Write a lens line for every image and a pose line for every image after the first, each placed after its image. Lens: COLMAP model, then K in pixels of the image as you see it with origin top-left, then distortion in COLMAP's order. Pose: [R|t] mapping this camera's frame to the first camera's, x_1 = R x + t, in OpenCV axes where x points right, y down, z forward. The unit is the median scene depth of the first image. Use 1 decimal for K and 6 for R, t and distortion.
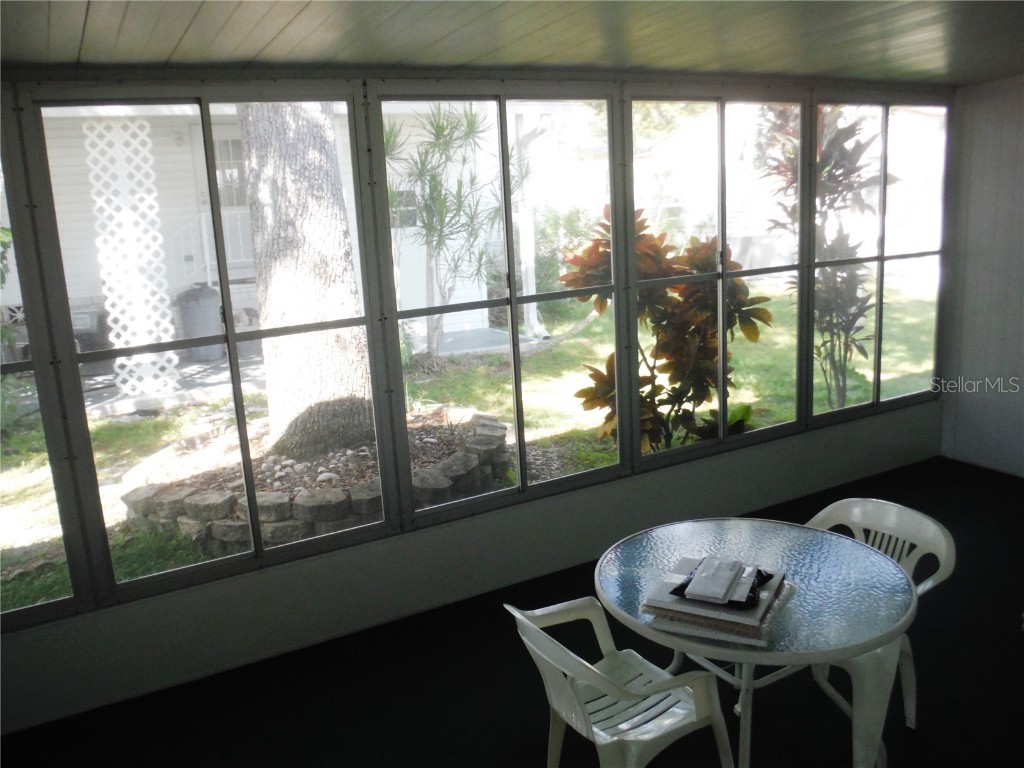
lens RADIAL K [[866.1, 0, 505.2], [0, 866.1, 388.8], [0, 0, 1]] dist [-0.080360, 0.049087]
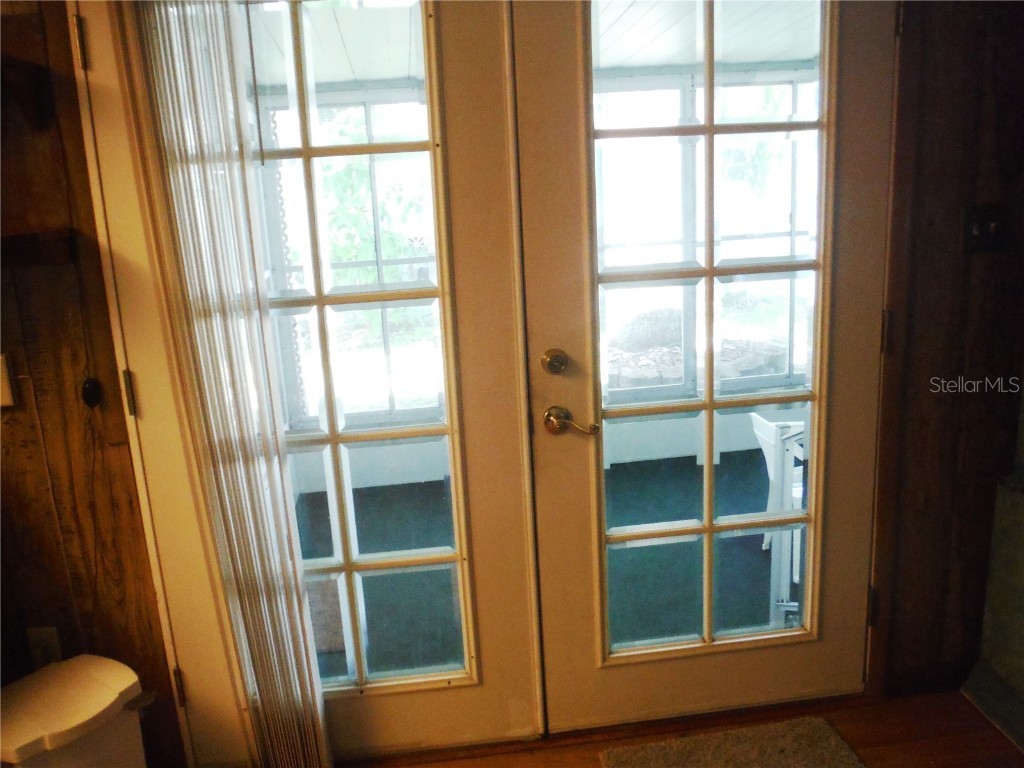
lens RADIAL K [[866.1, 0, 511.2], [0, 866.1, 379.8], [0, 0, 1]] dist [-0.080360, 0.049087]
pose [[0.929747, 0.092404, -0.356416, 0.079378], [-0.077929, 0.995452, 0.054794, 0.069852], [0.359859, -0.023170, 0.932719, -0.330590]]
